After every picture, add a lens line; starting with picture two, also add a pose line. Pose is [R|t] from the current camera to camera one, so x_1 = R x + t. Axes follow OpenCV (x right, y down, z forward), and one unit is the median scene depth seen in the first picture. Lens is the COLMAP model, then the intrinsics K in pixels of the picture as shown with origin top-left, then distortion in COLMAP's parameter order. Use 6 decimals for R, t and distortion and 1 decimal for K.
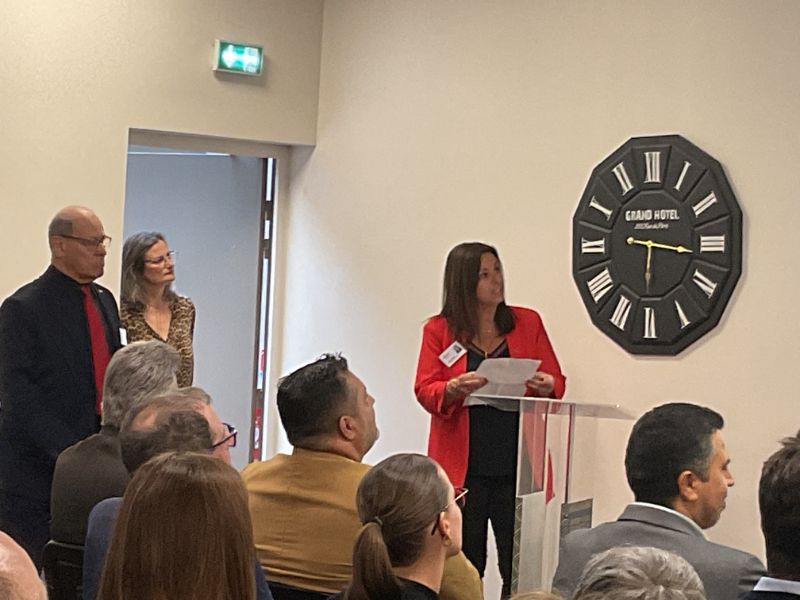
lens RADIAL K [[2526.9, 0, 388.9], [0, 2526.9, 262.2], [0, 0, 1]] dist [0.133070, 0.000000]
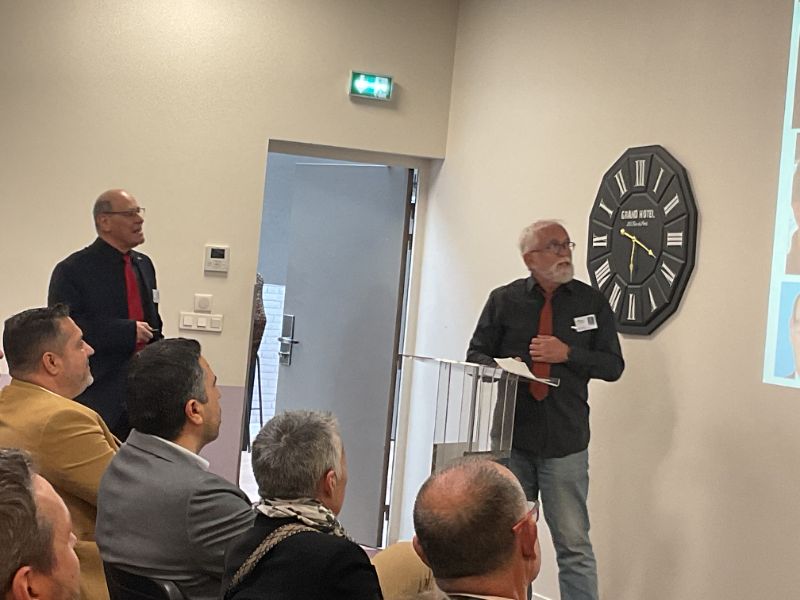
lens RADIAL K [[1821.5, 0, 396.4], [0, 1821.5, 296.6], [0, 0, 1]] dist [0.058038, 0.000000]
pose [[0.958969, 0.037883, -0.280970, 0.241047], [-0.035887, 0.999281, 0.012247, 0.013241], [0.281232, -0.001661, 0.959638, 0.166577]]
